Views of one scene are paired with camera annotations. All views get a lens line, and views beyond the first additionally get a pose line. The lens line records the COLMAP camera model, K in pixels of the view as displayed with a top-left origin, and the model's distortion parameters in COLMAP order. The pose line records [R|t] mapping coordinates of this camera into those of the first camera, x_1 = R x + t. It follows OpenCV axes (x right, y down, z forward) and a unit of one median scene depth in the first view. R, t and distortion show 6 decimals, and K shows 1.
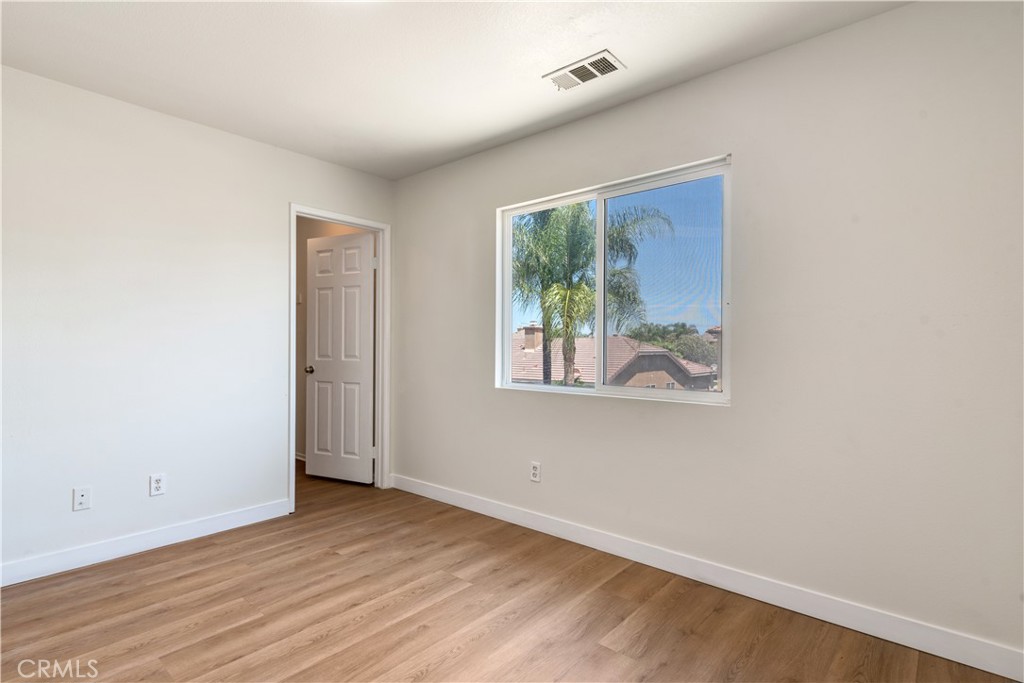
lens RADIAL K [[465.9, 0, 517.1], [0, 465.9, 350.2], [0, 0, 1]] dist [0.014082, 0.000095]
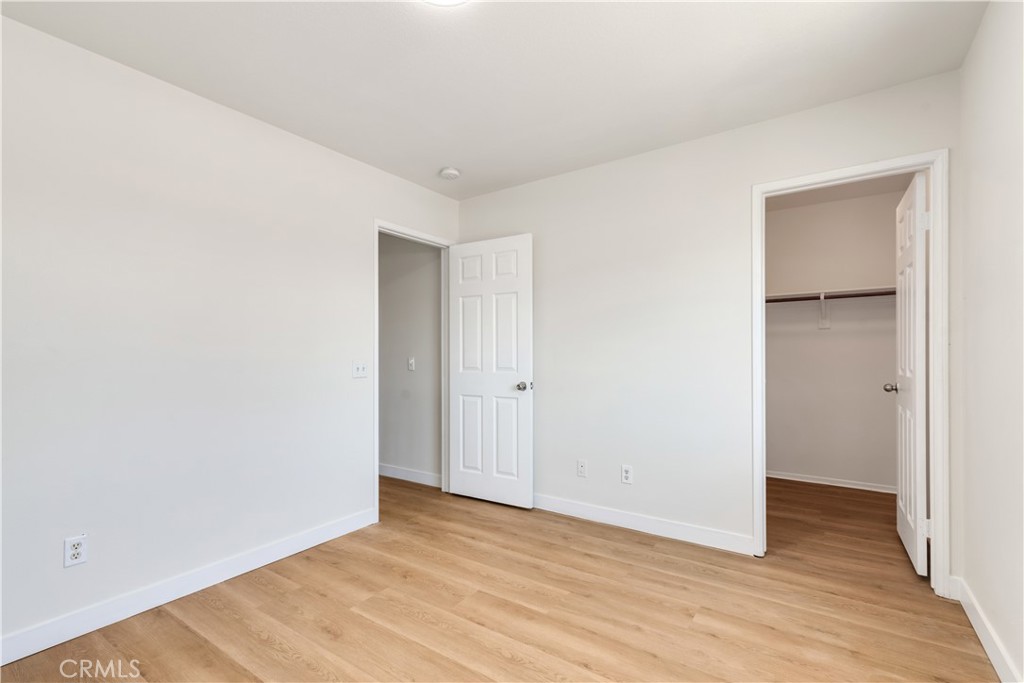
lens RADIAL K [[465.9, 0, 517.1], [0, 465.9, 350.2], [0, 0, 1]] dist [0.014082, 0.000095]
pose [[0.134910, -0.014405, -0.990753, 0.425539], [-0.002058, 0.999888, -0.014818, -0.006710], [0.990856, 0.004038, 0.134865, 0.682061]]
